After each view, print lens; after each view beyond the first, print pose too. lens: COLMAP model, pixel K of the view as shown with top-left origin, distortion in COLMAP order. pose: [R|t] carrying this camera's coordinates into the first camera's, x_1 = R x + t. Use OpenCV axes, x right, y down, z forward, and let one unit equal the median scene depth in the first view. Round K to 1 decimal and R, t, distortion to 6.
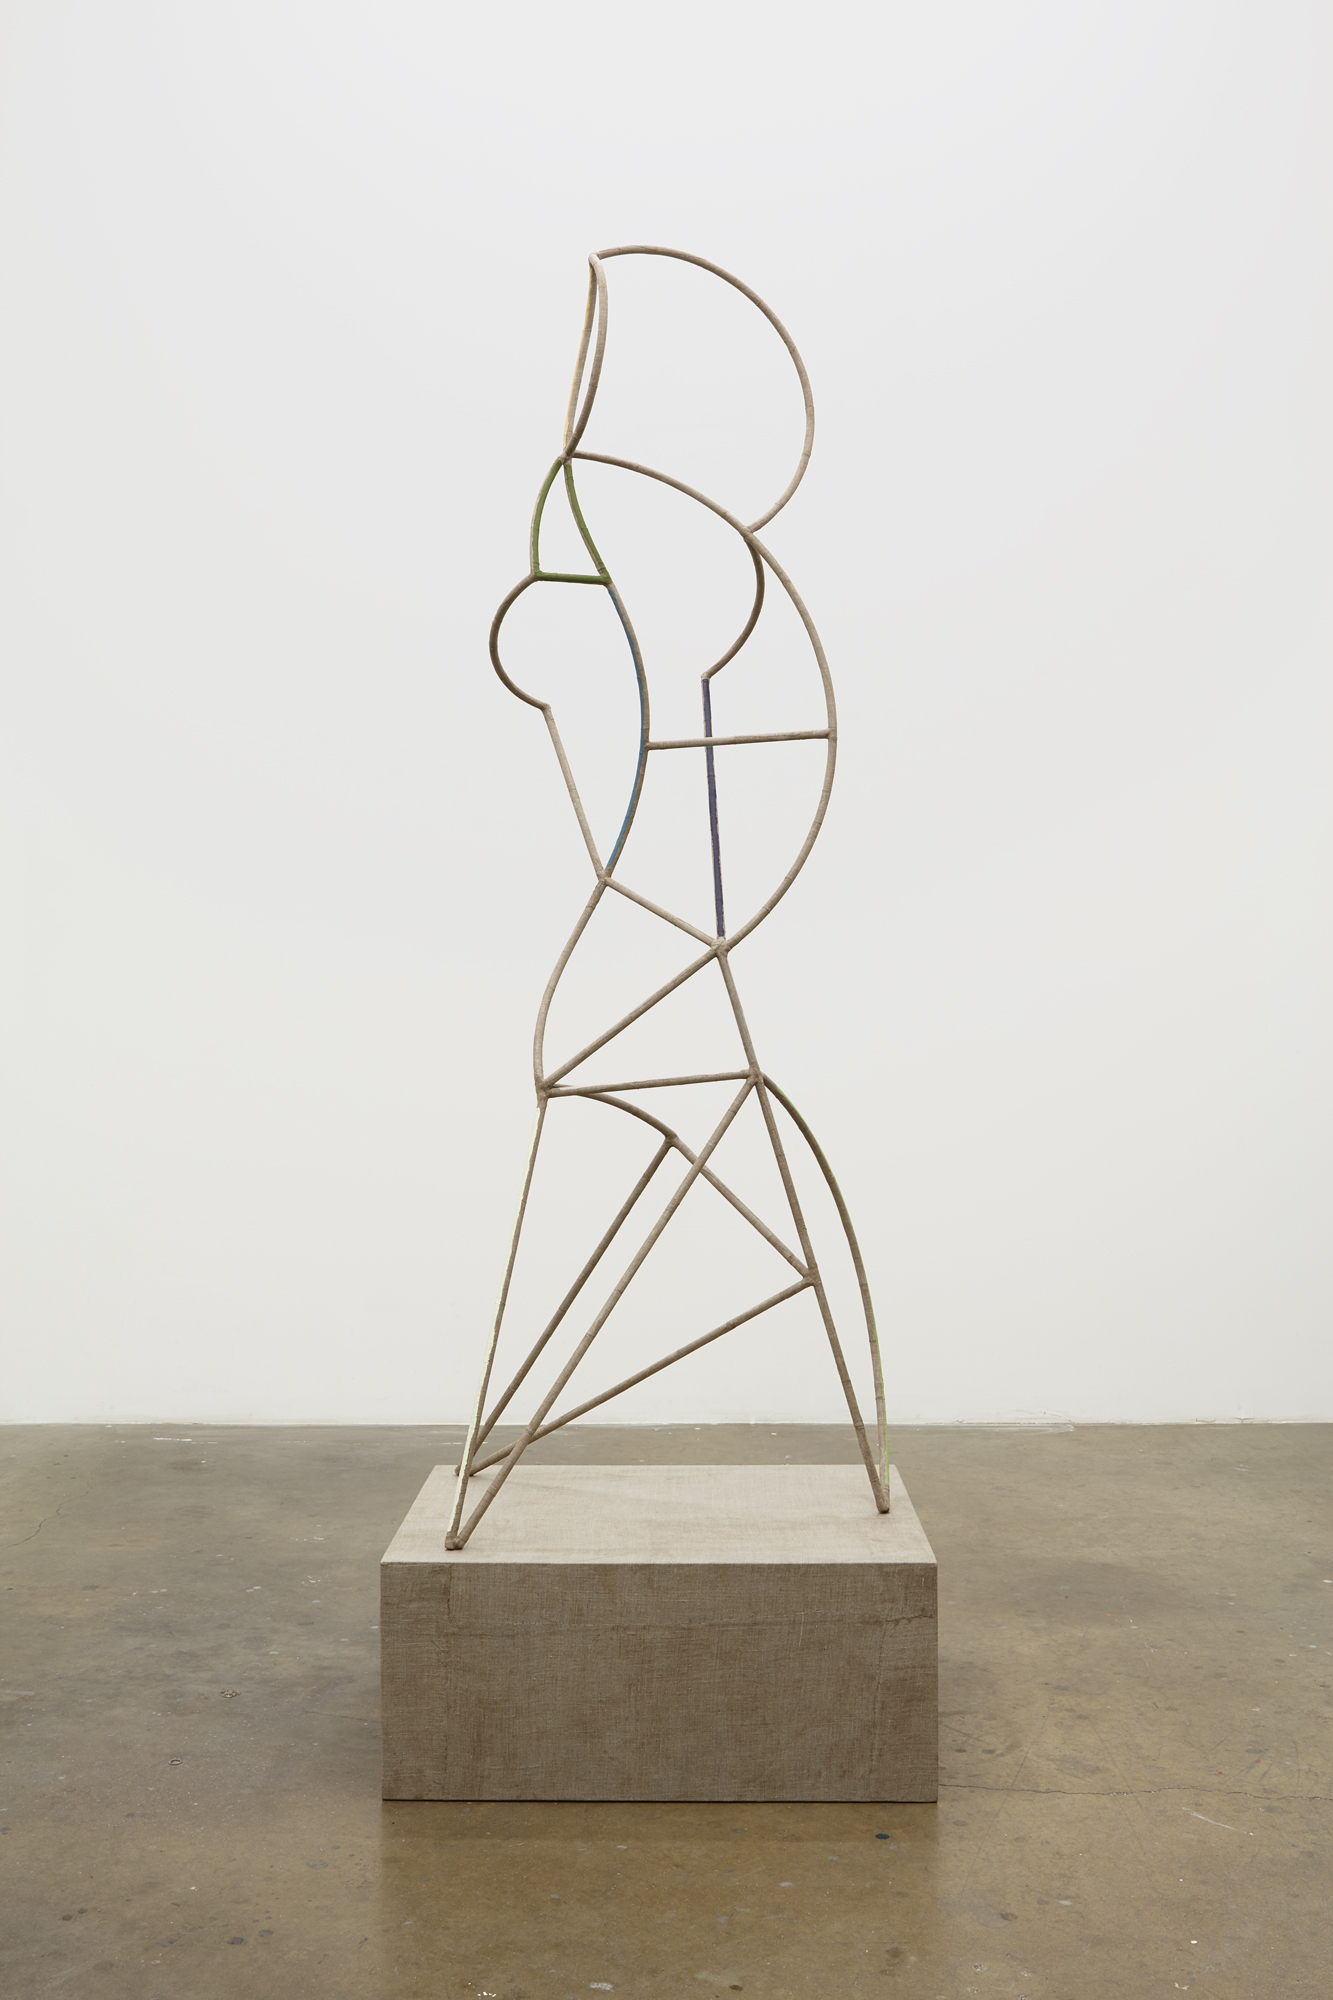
lens RADIAL K [[2011.1, 0, 665.7], [0, 2011.1, 1021.2], [0, 0, 1]] dist [-0.020905, 0.000000]
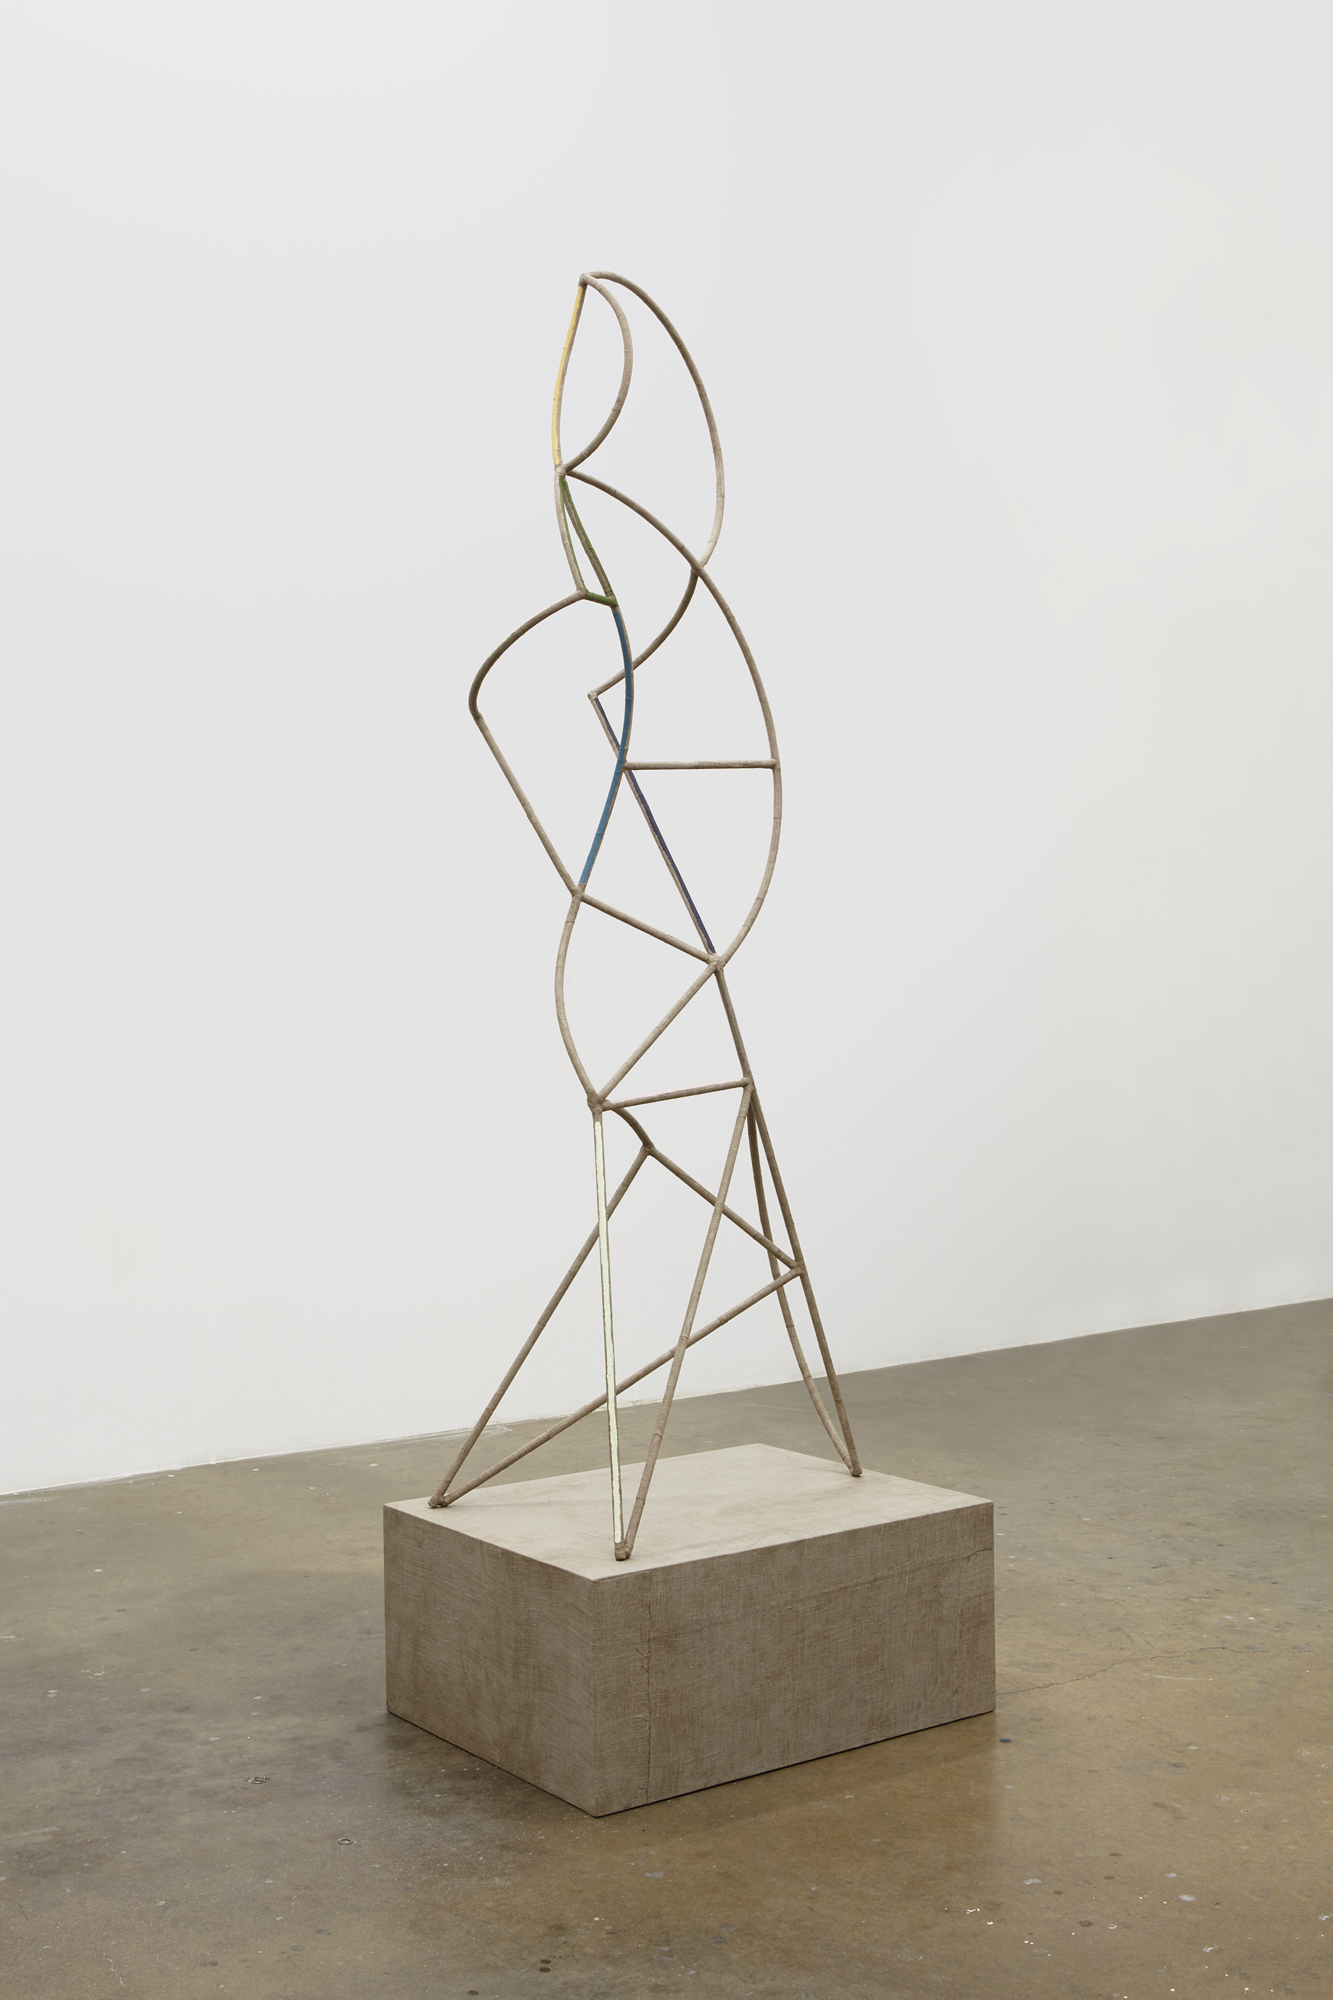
lens RADIAL K [[2366.5, 0, 666.4], [0, 2366.5, 981.8], [0, 0, 1]] dist [0.013476, 0.000000]
pose [[0.787217, -0.004510, 0.616660, -0.845074], [0.007640, 0.999968, -0.002439, -0.026898], [-0.616629, 0.006631, 0.787226, 0.041299]]
